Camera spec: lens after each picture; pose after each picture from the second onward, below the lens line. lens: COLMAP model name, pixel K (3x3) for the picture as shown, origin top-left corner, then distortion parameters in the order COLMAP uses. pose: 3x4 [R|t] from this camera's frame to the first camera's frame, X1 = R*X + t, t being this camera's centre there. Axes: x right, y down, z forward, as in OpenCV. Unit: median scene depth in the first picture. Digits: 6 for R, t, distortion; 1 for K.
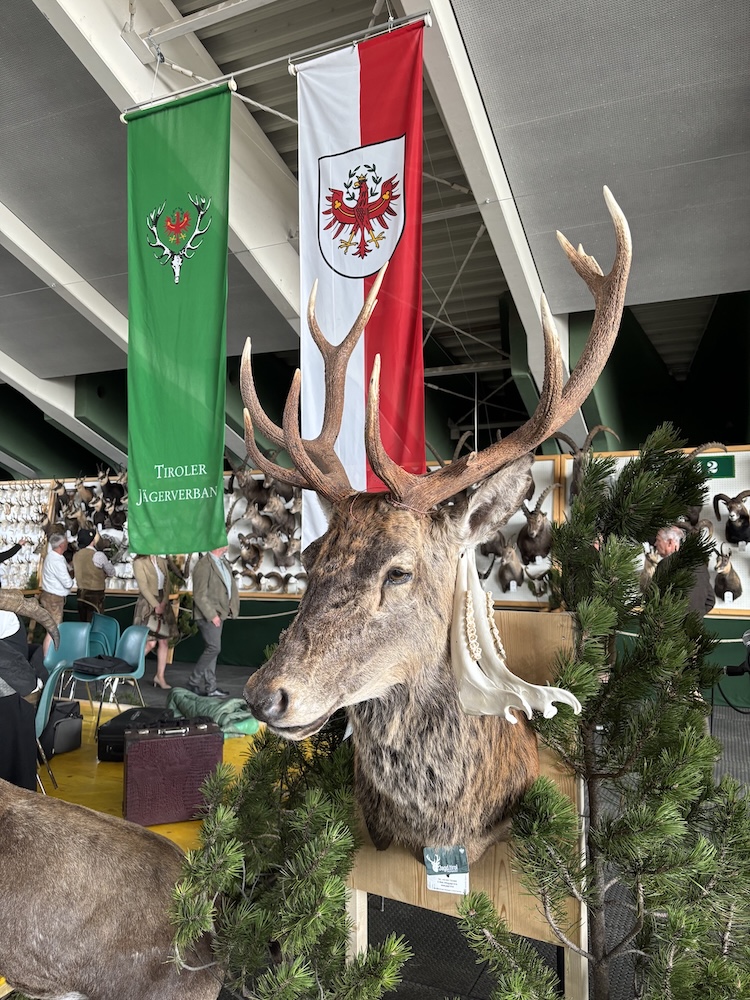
lens RADIAL K [[772.5, 0, 375.0], [0, 772.5, 500.0], [0, 0, 1]] dist [0.066474, -0.086664]
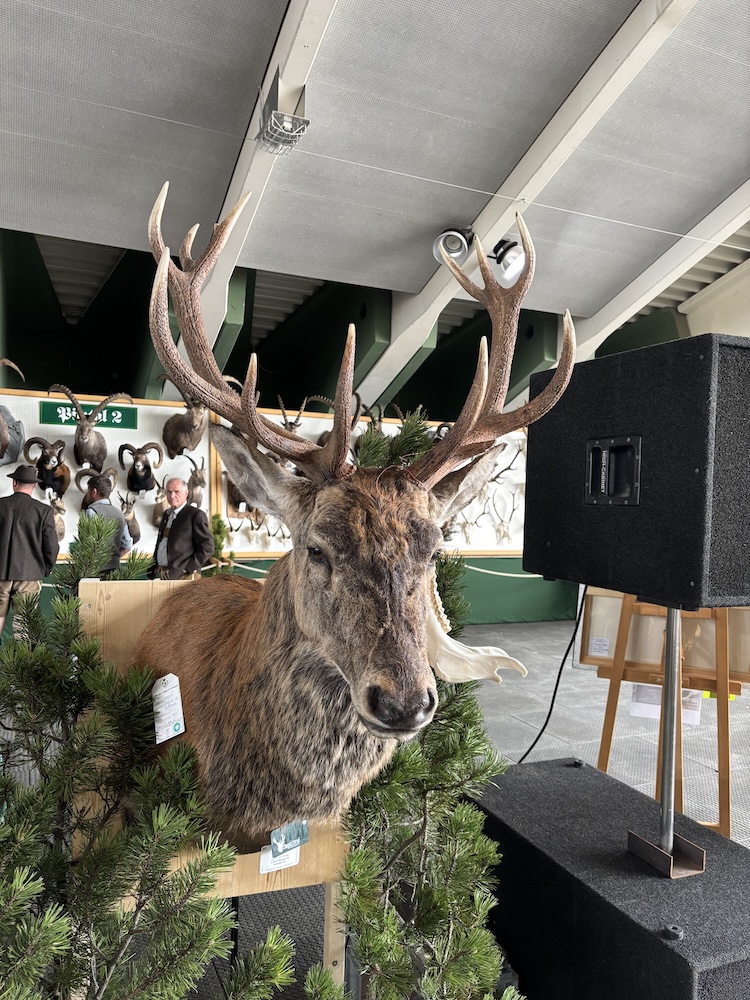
lens RADIAL K [[772.5, 0, 375.0], [0, 772.5, 500.0], [0, 0, 1]] dist [0.066474, -0.086664]
pose [[0.655834, 0.010144, 0.754837, -0.121836], [-0.067099, 0.996735, 0.044904, -0.002177], [-0.751917, -0.080099, 0.654374, 0.065666]]
